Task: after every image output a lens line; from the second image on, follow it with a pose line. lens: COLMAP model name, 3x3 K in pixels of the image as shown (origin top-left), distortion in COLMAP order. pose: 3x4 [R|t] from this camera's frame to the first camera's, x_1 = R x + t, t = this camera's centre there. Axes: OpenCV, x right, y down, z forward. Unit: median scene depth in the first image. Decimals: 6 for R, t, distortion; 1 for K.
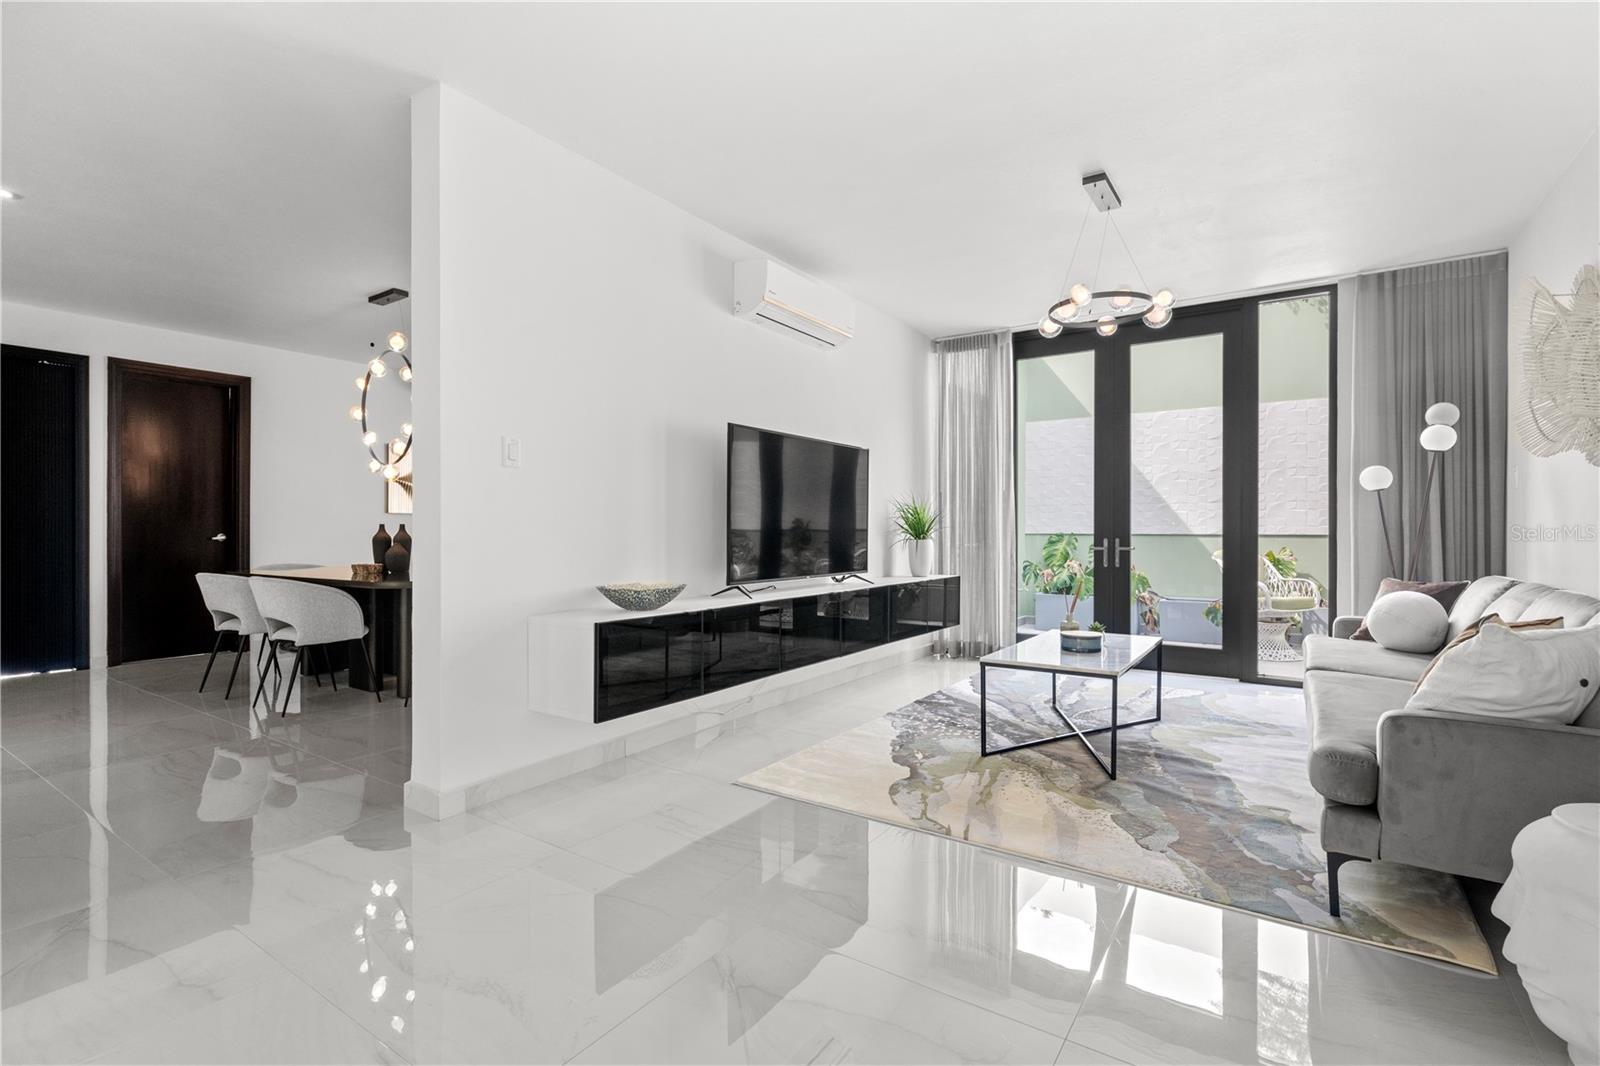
lens RADIAL K [[746.1, 0, 796.6], [0, 746.1, 527.9], [0, 0, 1]] dist [-0.000128, 0.001152]
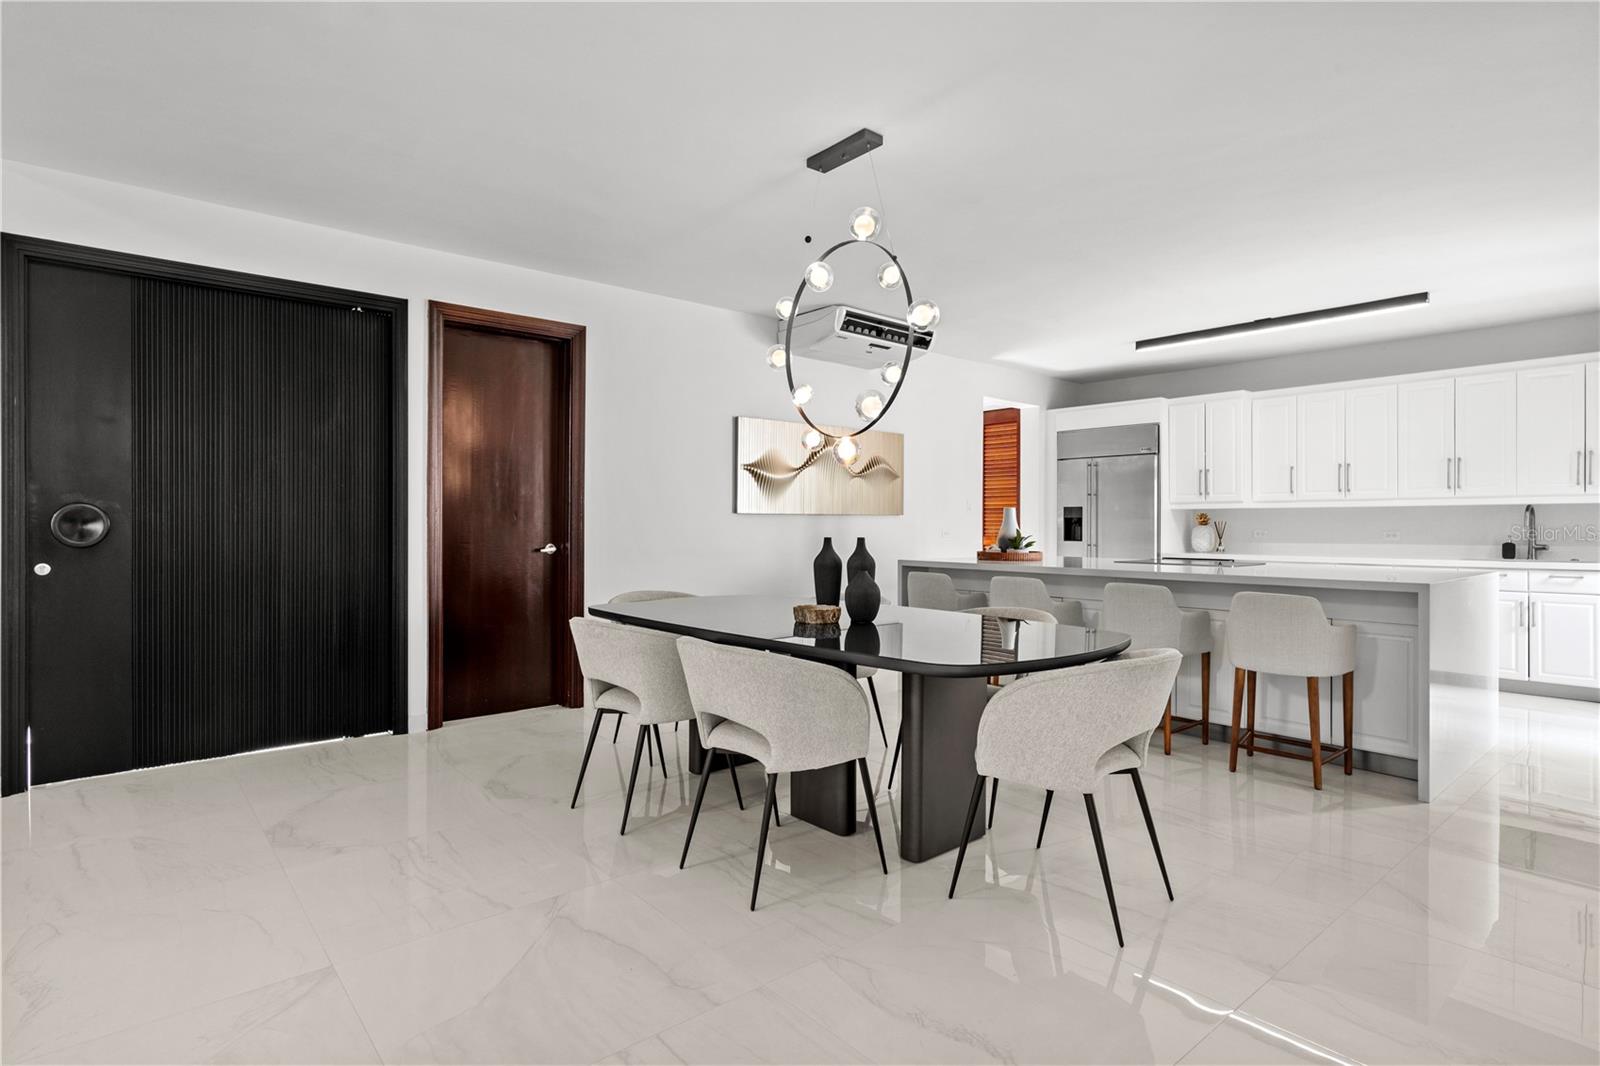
lens RADIAL K [[822.3, 0, 800.7], [0, 822.3, 522.5], [0, 0, 1]] dist [-0.000969, 0.000217]
pose [[0.965524, 0.002241, -0.260305, -0.379451], [-0.002113, 0.999997, 0.000771, -0.016347], [0.260306, -0.000195, 0.965526, 0.337164]]
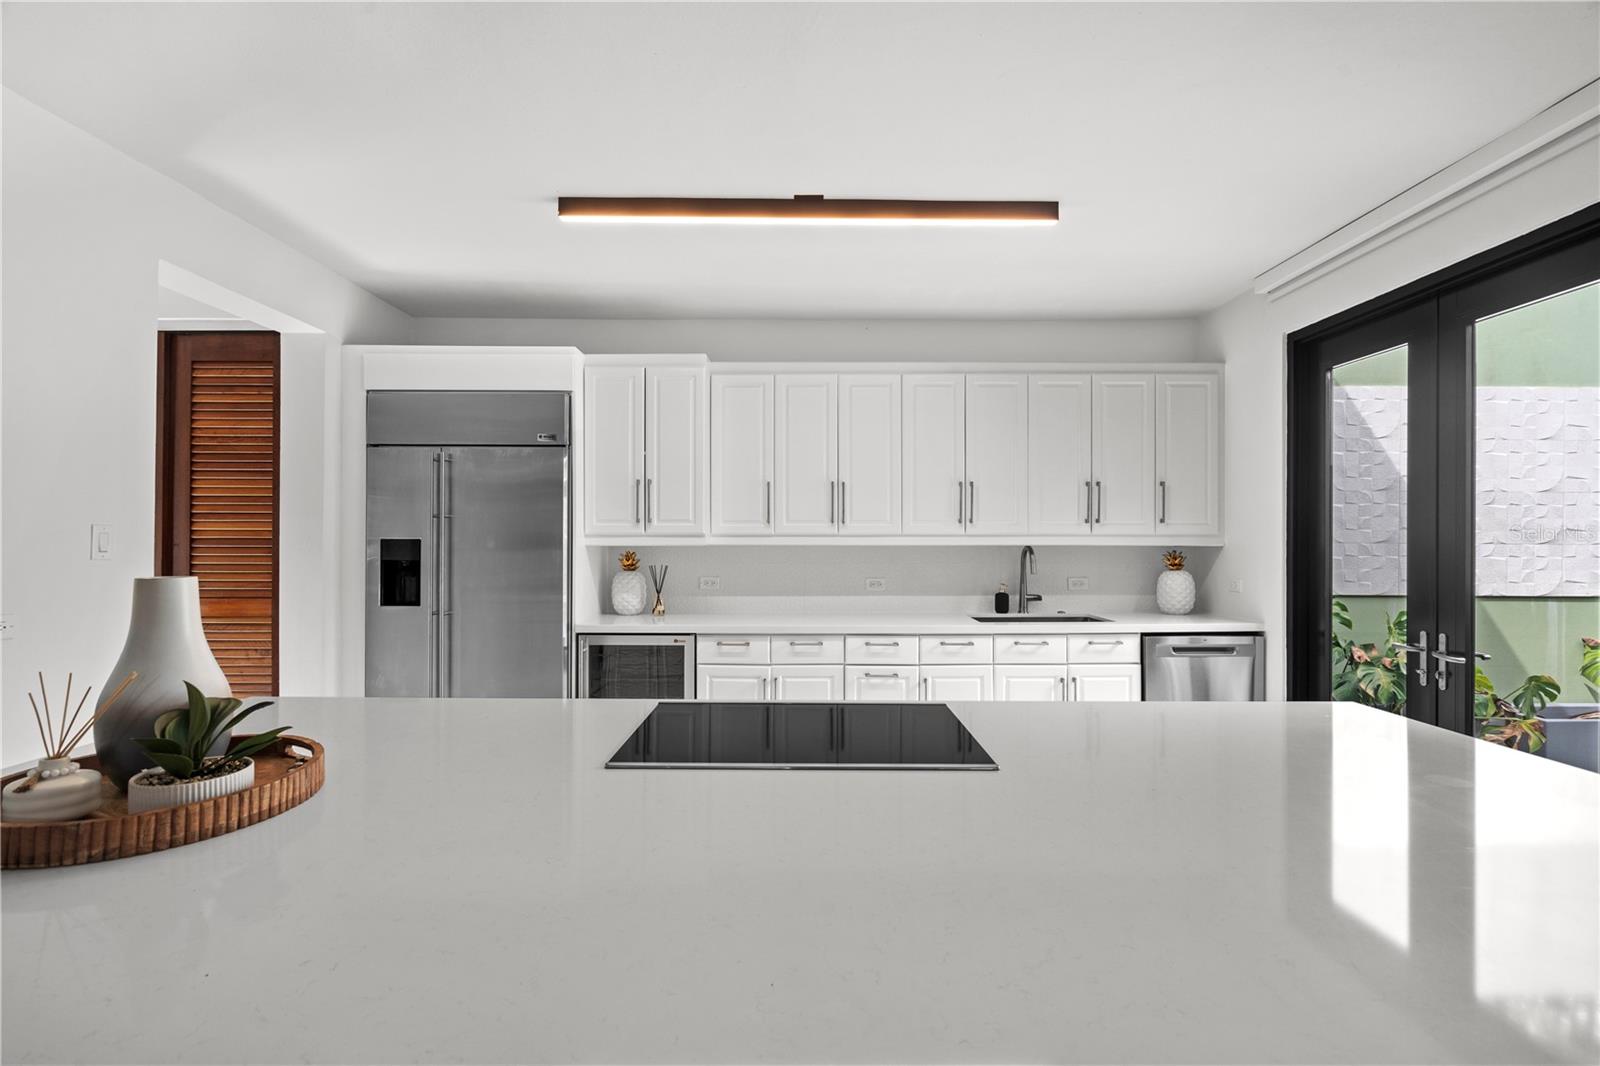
lens RADIAL K [[715.9, 0, 801.2], [0, 715.9, 536.1], [0, 0, 1]] dist [0.001268, 0.000322]
pose [[0.828266, 0.004453, 0.560317, -0.355716], [-0.005133, 0.999987, -0.000359, -0.049125], [-0.560311, -0.002578, 0.828278, 1.136565]]
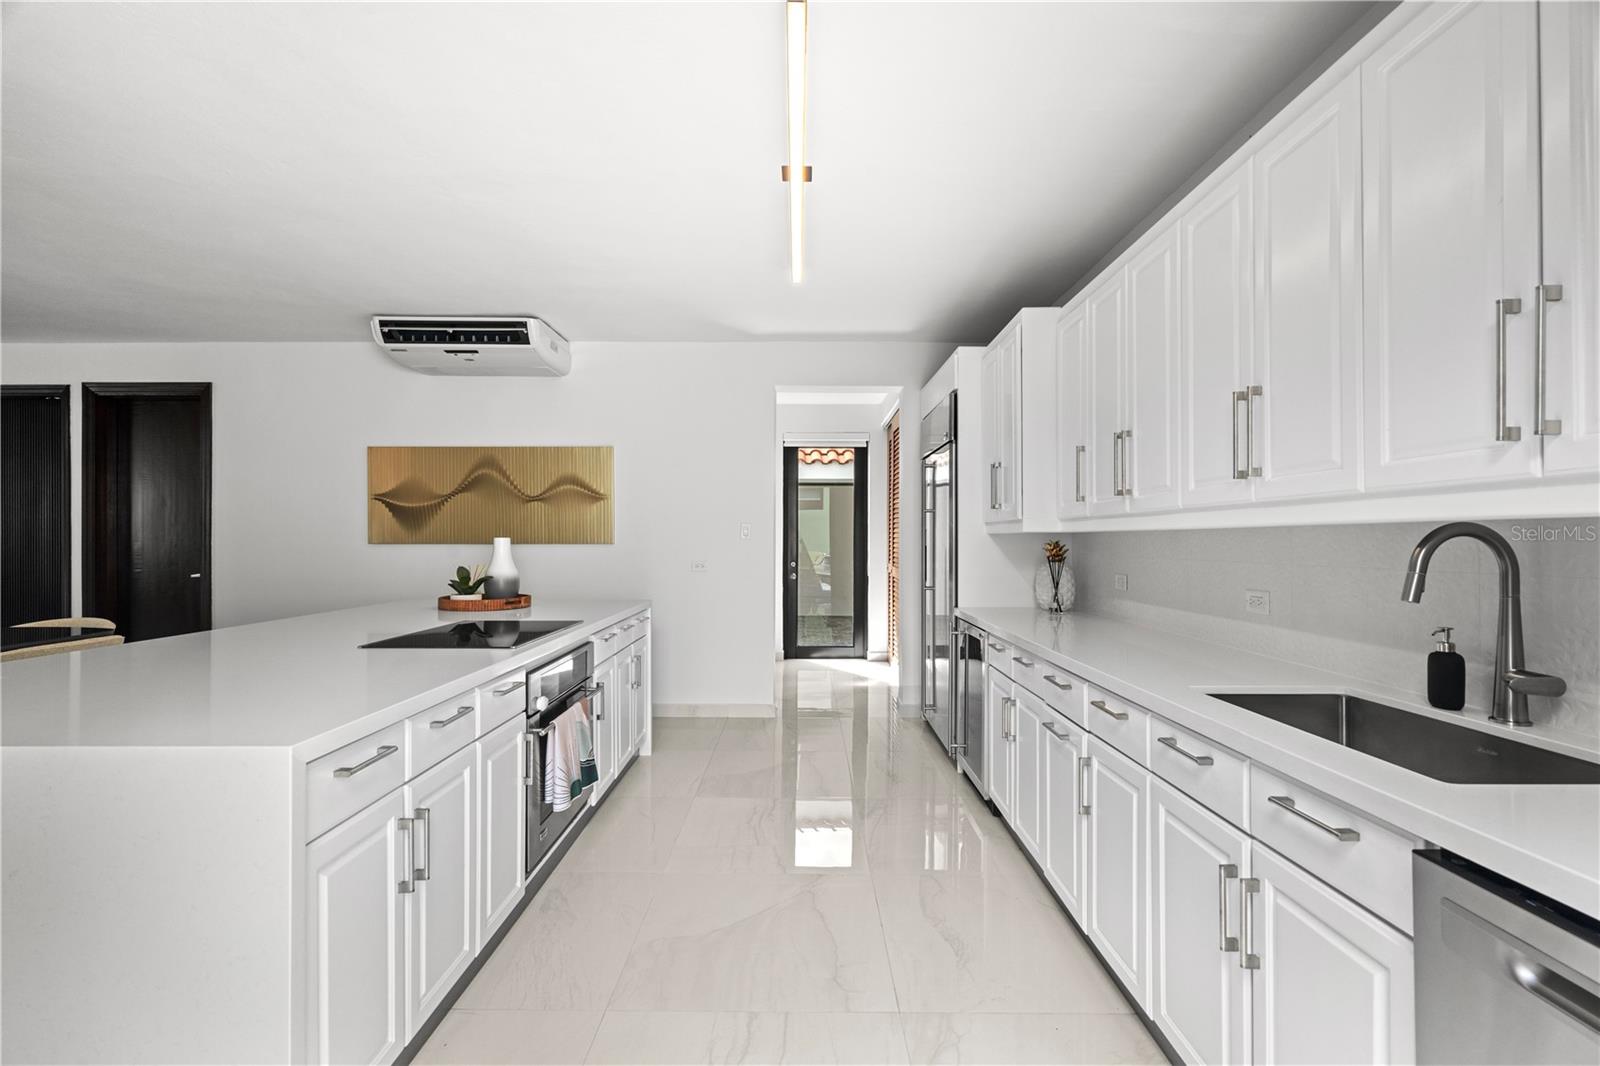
lens RADIAL K [[715.9, 0, 801.2], [0, 715.9, 536.1], [0, 0, 1]] dist [0.001268, 0.000322]
pose [[0.557535, -0.002095, -0.830151, 0.344460], [-0.000833, 0.999995, -0.003083, -0.034226], [0.830153, 0.002411, 0.557530, 1.285488]]
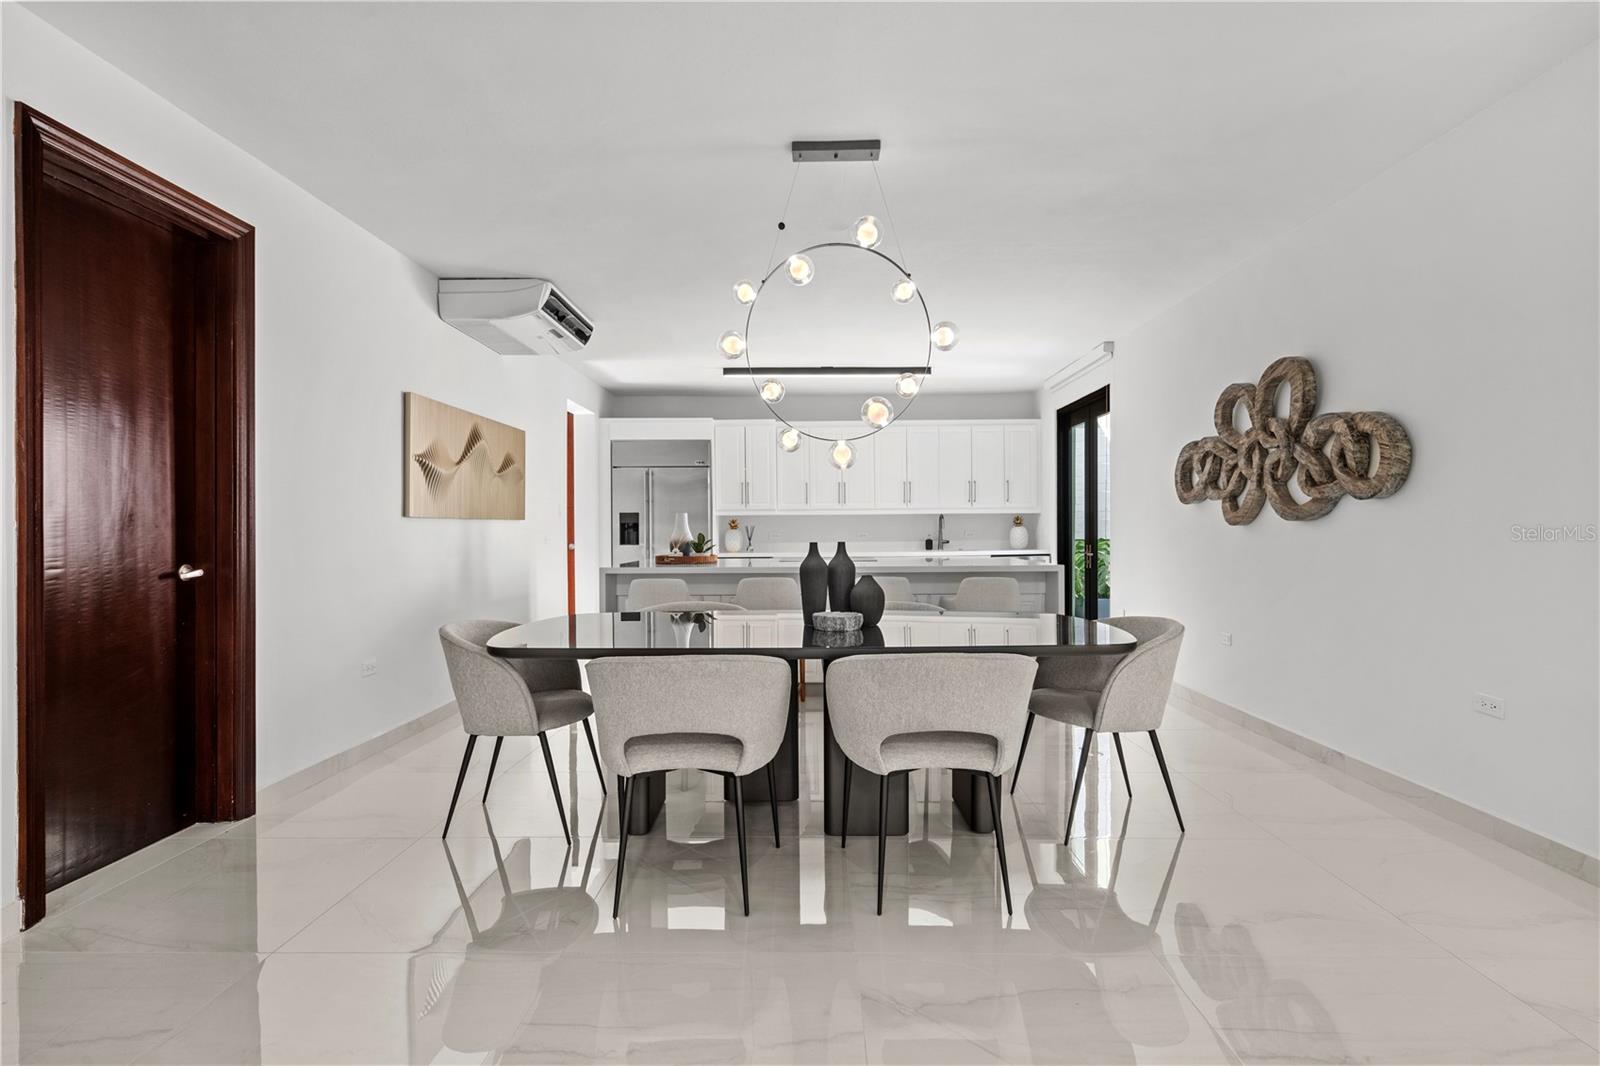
lens RADIAL K [[782.1, 0, 803.6], [0, 782.1, 533.9], [0, 0, 1]] dist [-0.000120, 0.001198]
pose [[0.833230, -0.007387, 0.552877, -0.838256], [0.003147, 0.999958, 0.008618, -0.015663], [-0.552917, -0.005441, 0.833218, 0.468196]]
